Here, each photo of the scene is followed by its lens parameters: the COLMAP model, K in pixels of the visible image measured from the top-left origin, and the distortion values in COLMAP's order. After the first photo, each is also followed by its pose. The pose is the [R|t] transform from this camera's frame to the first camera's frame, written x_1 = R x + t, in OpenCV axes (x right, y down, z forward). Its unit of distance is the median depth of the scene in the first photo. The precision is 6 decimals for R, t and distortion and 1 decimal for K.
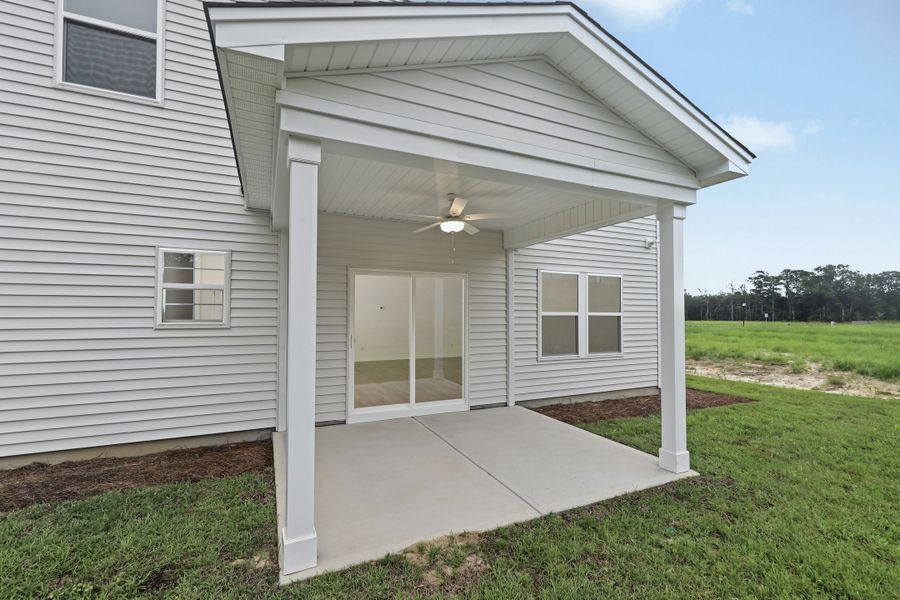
lens RADIAL K [[401.2, 0, 453.7], [0, 401.2, 296.6], [0, 0, 1]] dist [-0.003067, 0.000874]
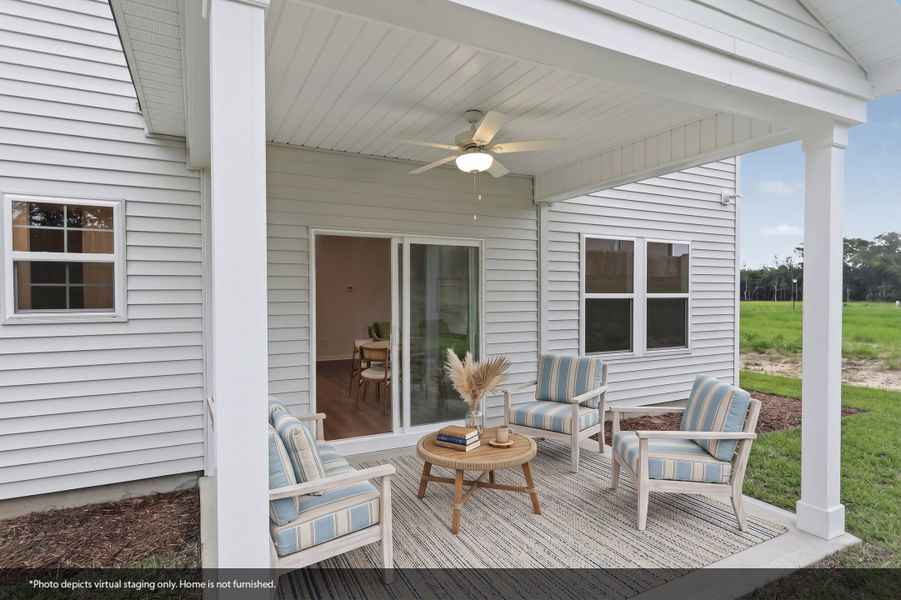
lens RADIAL K [[504.0, 0, 457.4], [0, 504.0, 294.9], [0, 0, 1]] dist [0.002627, -0.004019]
pose [[0.999063, -0.006084, 0.042856, -0.059672], [0.004211, 0.999037, 0.043666, 0.002118], [-0.043080, -0.043445, 0.998127, 0.162366]]
